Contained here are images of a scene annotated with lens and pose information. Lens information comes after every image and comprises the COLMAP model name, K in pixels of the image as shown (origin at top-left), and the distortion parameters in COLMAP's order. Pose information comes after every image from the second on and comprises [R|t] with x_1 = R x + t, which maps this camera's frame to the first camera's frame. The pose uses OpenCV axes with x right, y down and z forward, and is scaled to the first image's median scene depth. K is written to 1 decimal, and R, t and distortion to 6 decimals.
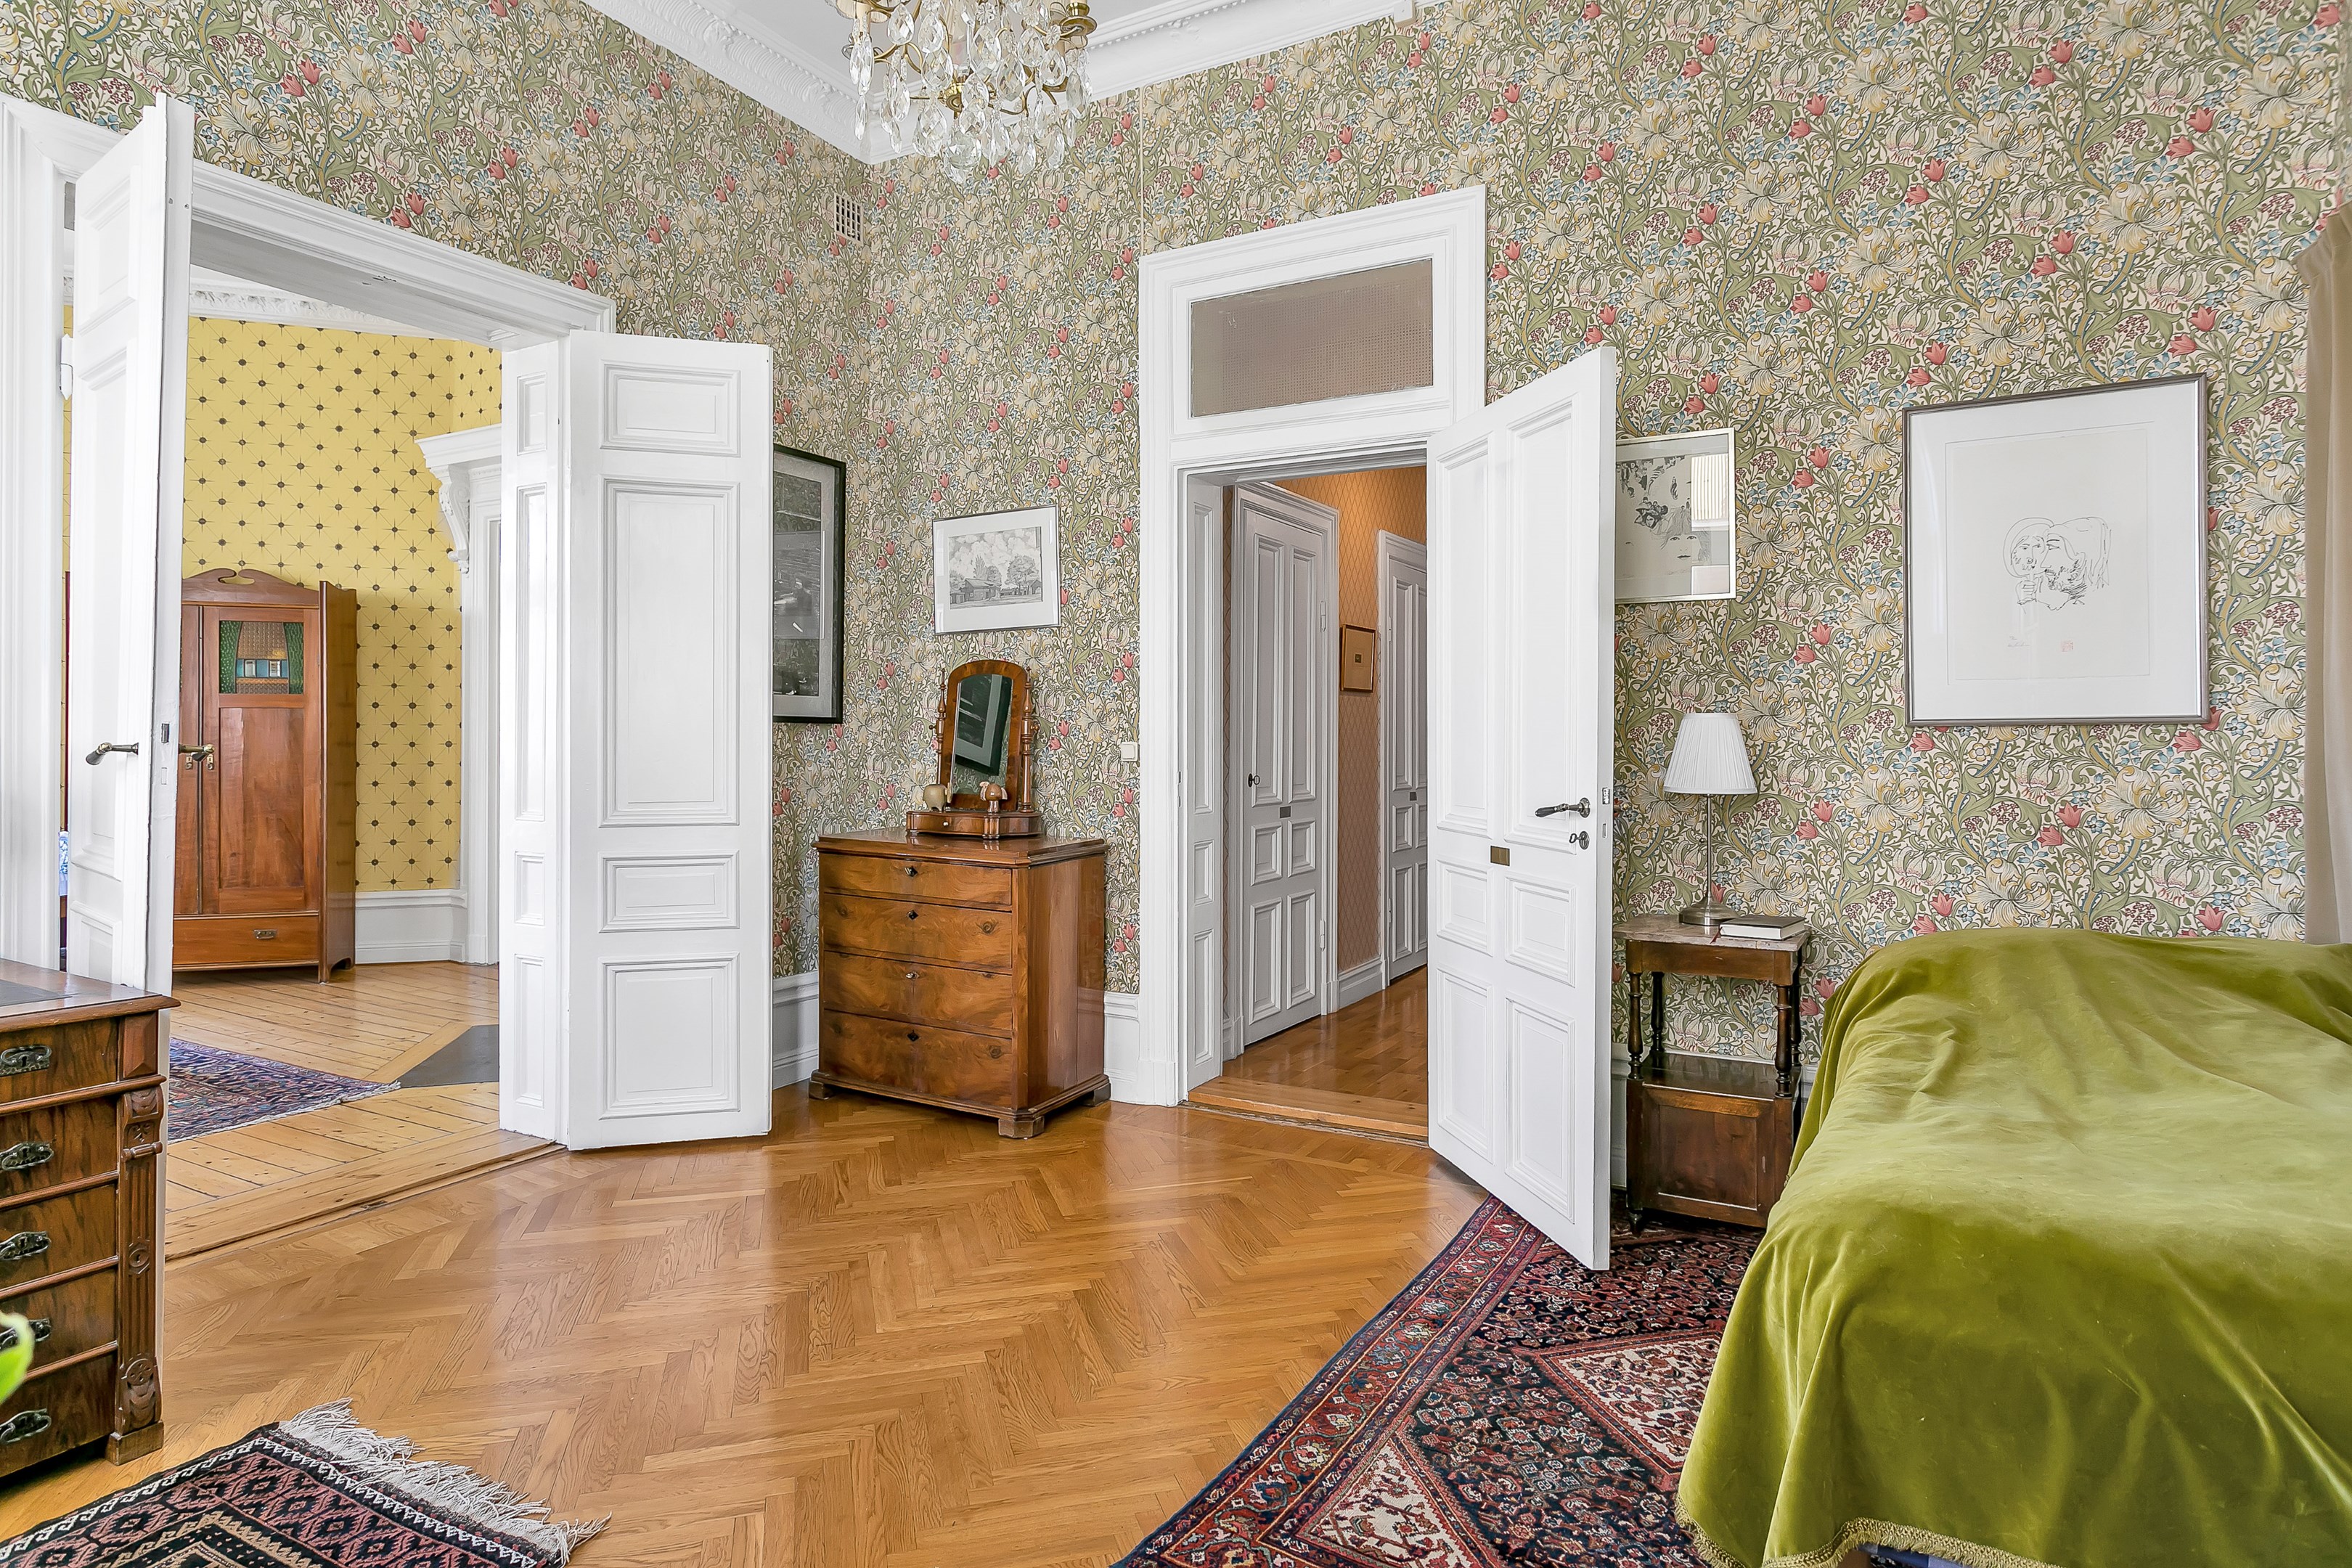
lens RADIAL K [[1297.9, 0, 1194.8], [0, 1297.9, 738.2], [0, 0, 1]] dist [0.005359, -0.000866]
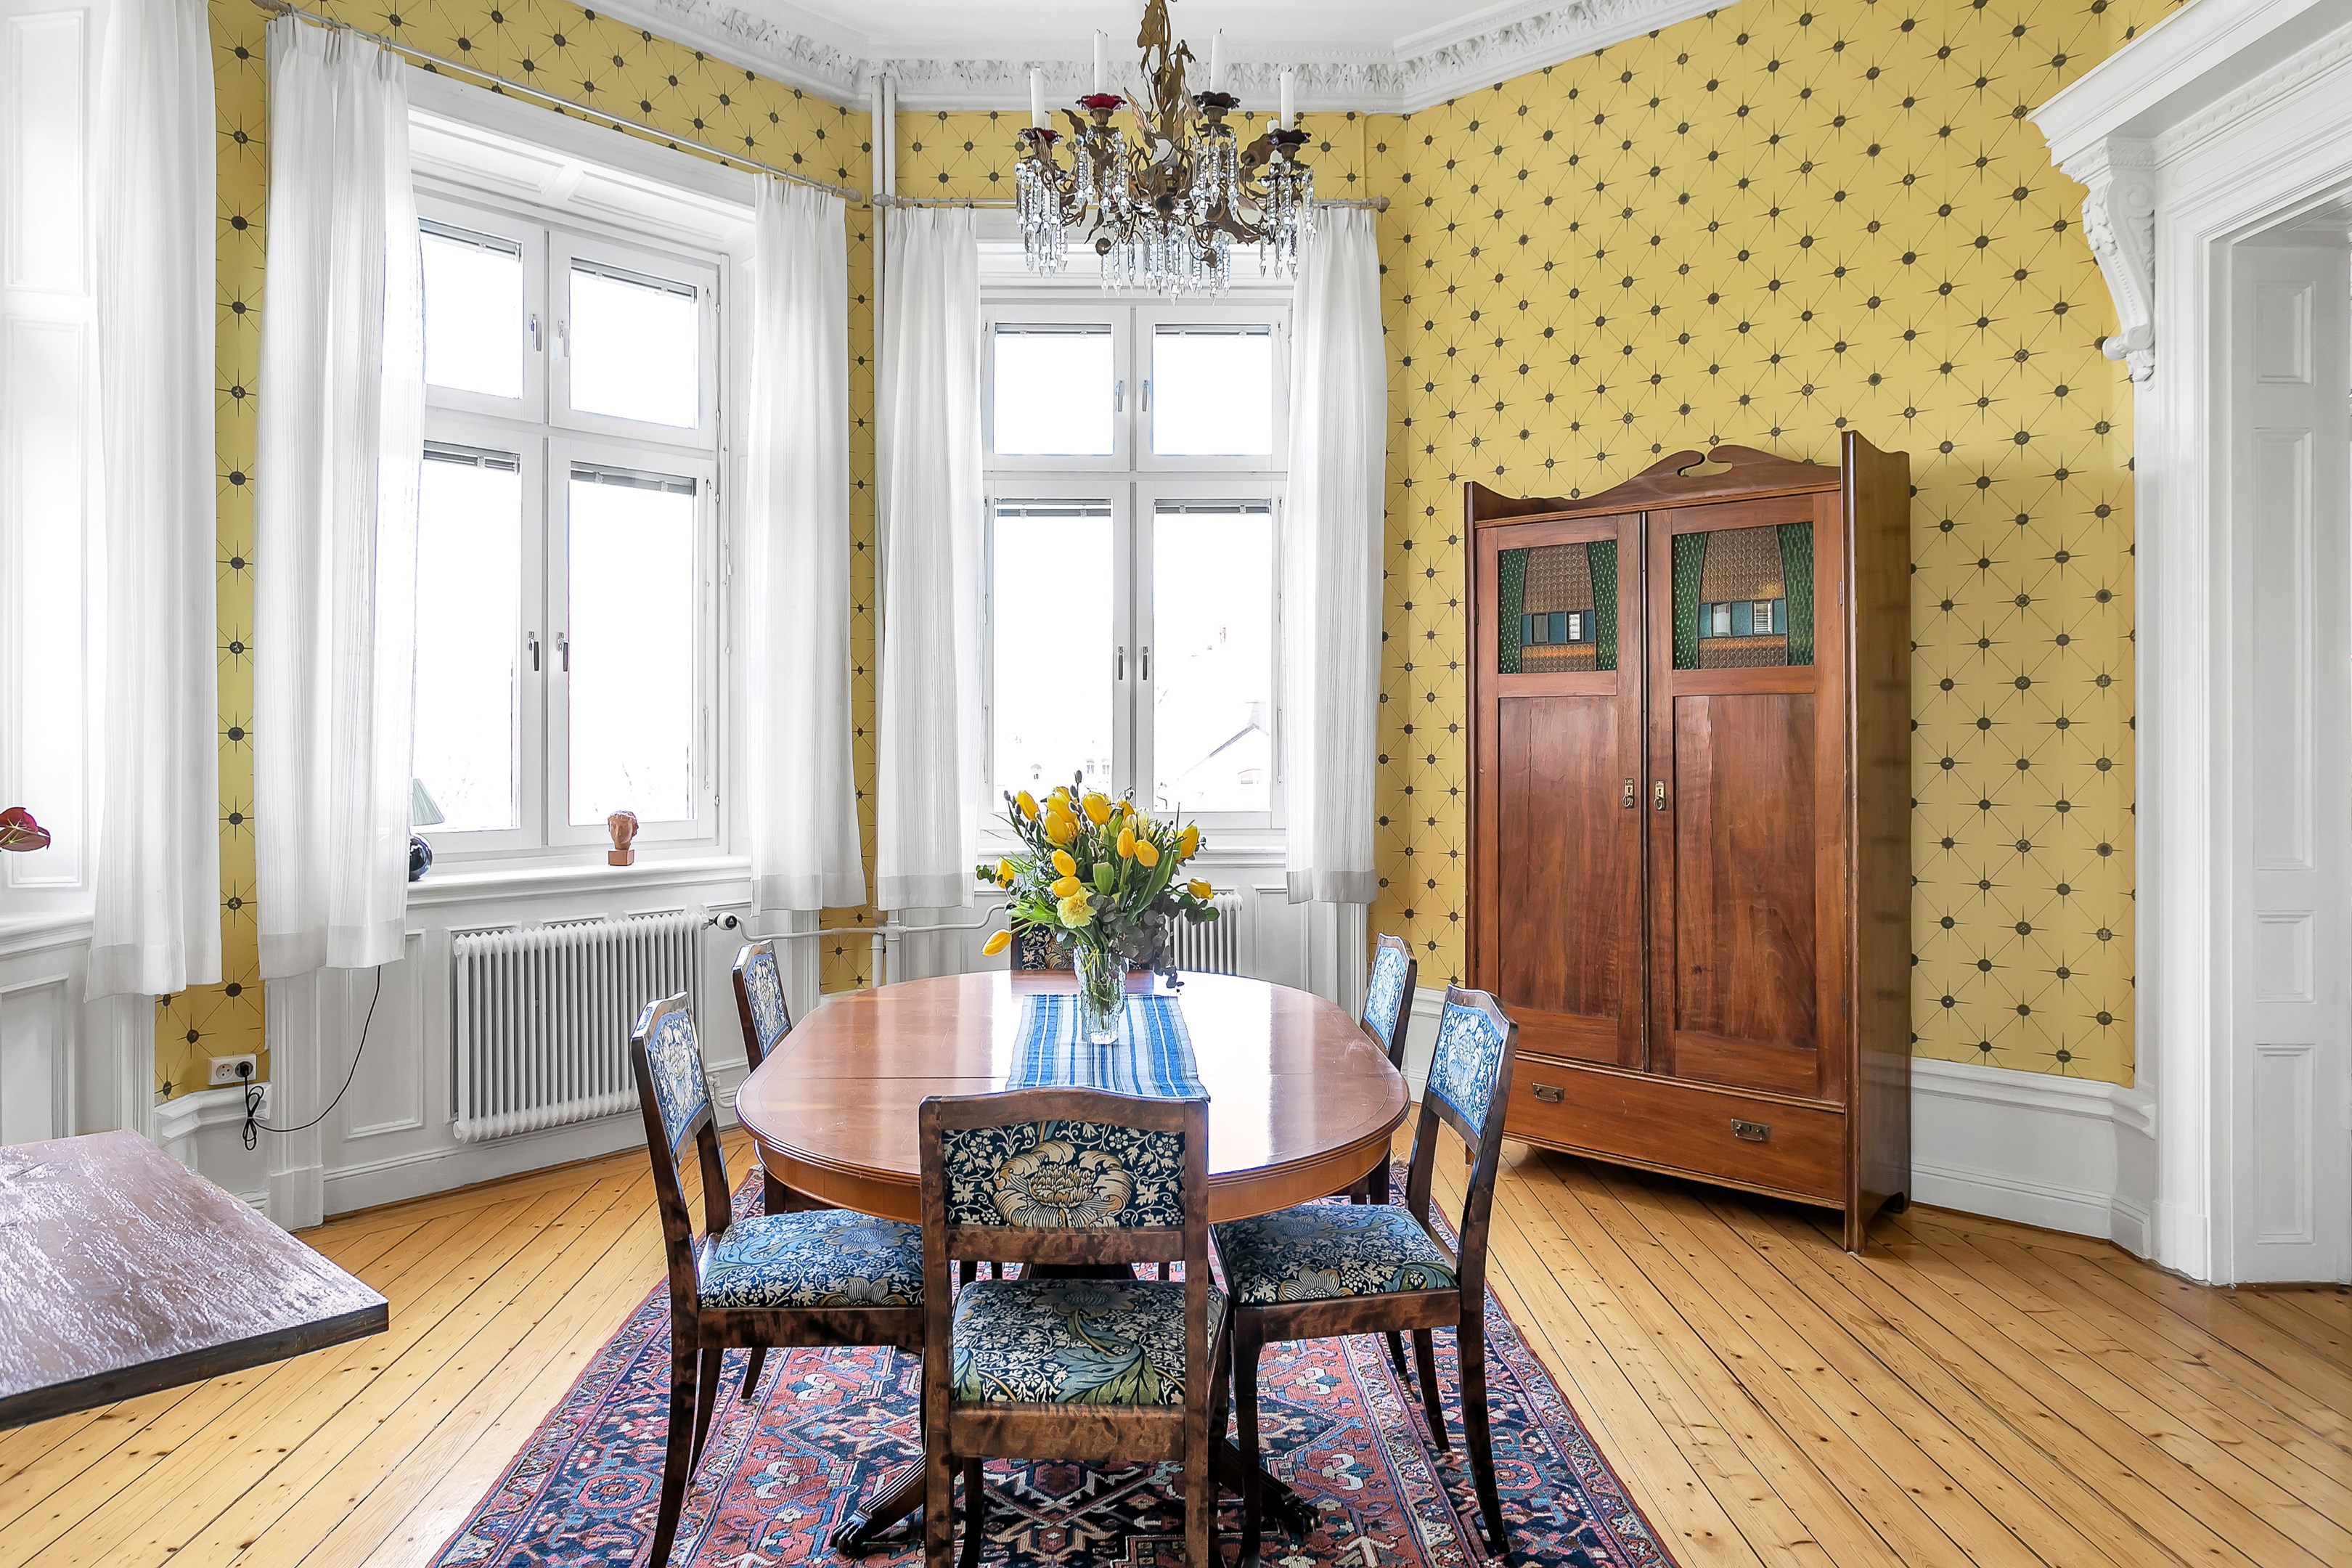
lens RADIAL K [[1416.2, 0, 1145.7], [0, 1416.2, 727.8], [0, 0, 1]] dist [-0.005713, 0.007100]
pose [[0.499828, -0.005656, -0.866106, -0.327930], [0.004622, 0.999982, -0.003863, -0.008507], [0.866112, -0.002072, 0.499845, 0.483978]]
